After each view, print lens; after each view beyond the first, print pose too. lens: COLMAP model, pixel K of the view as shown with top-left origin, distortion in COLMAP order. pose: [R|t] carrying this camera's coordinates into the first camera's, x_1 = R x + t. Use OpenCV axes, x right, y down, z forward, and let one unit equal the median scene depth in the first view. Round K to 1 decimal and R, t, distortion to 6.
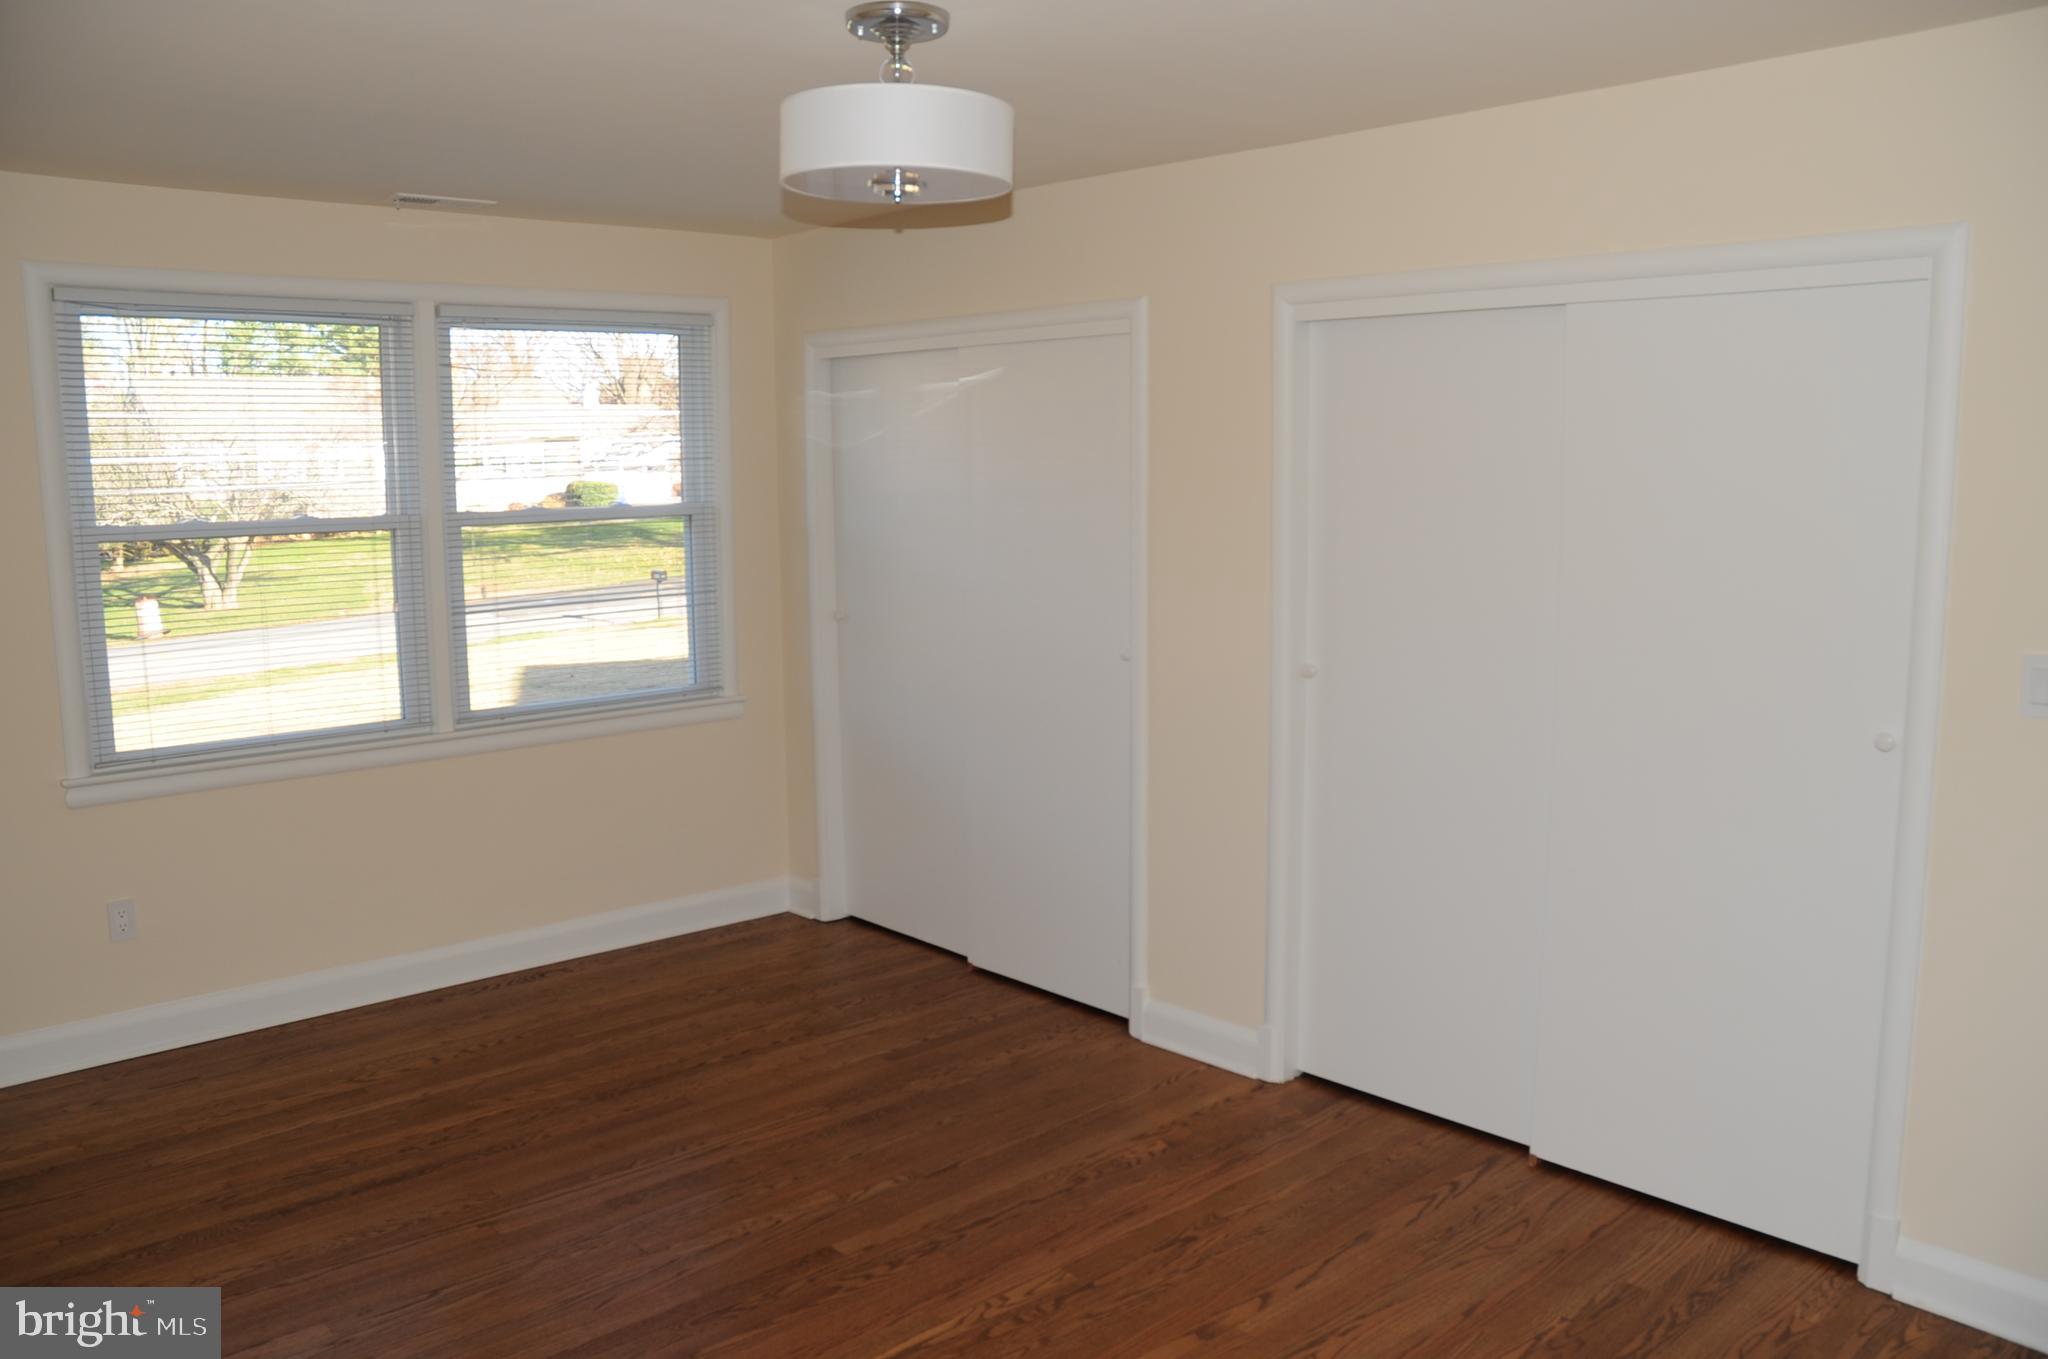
lens RADIAL K [[1621.7, 0, 1024.0], [0, 1621.7, 679.5], [0, 0, 1]] dist [-0.153529, 0.166469]
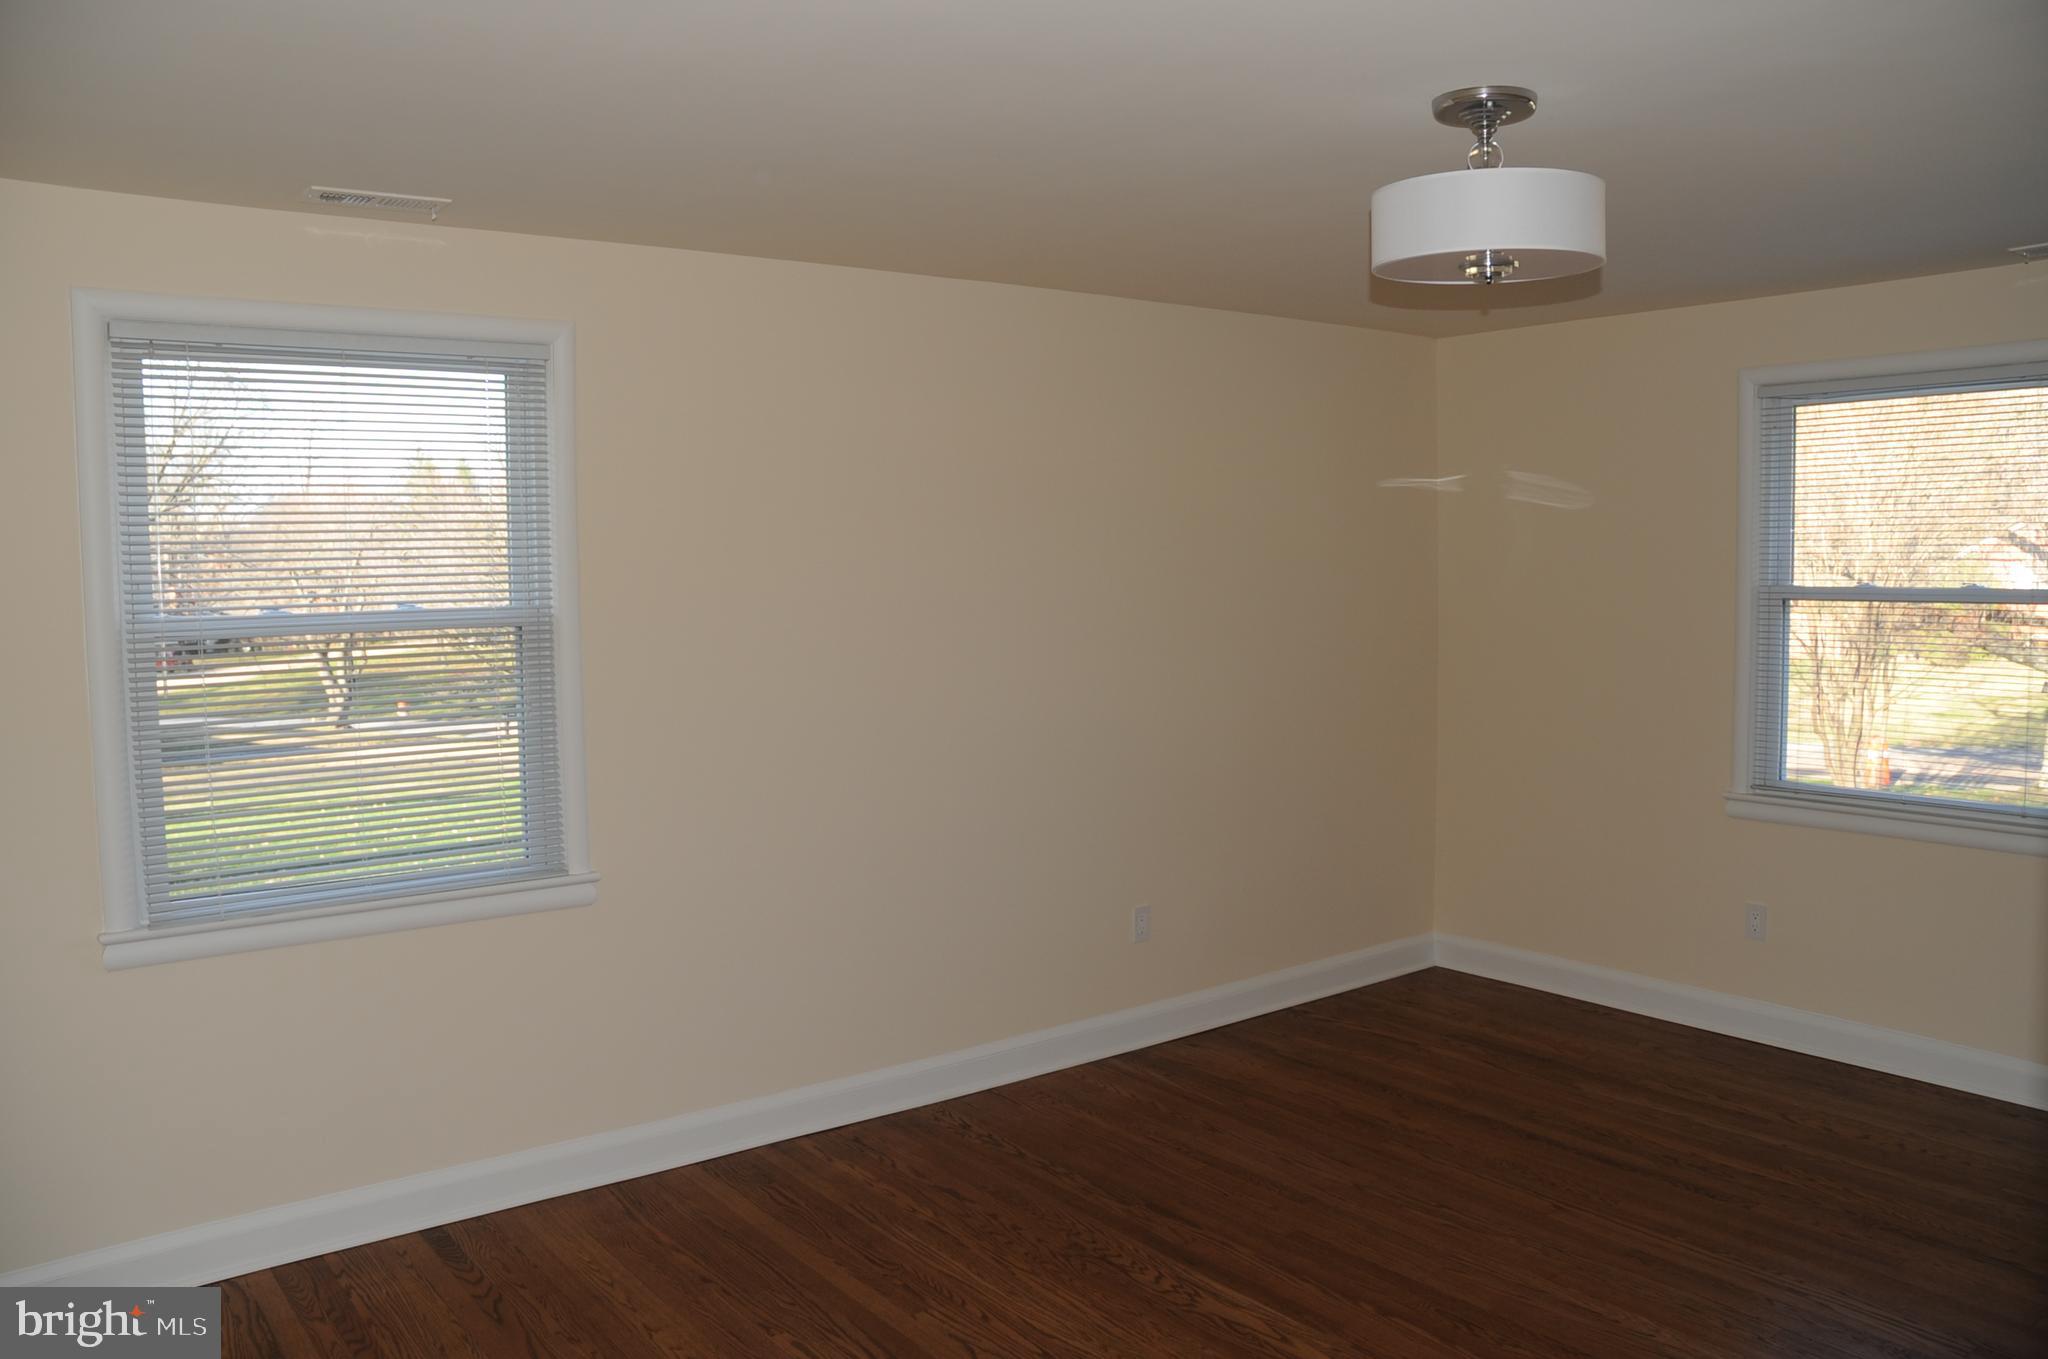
lens RADIAL K [[1621.7, 0, 1024.0], [0, 1621.7, 679.5], [0, 0, 1]] dist [-0.153529, 0.166469]
pose [[-0.087044, 0.088451, -0.992270, 0.630832], [-0.124948, 0.987216, 0.098961, -0.073541], [0.988338, 0.132596, -0.074880, 0.533028]]
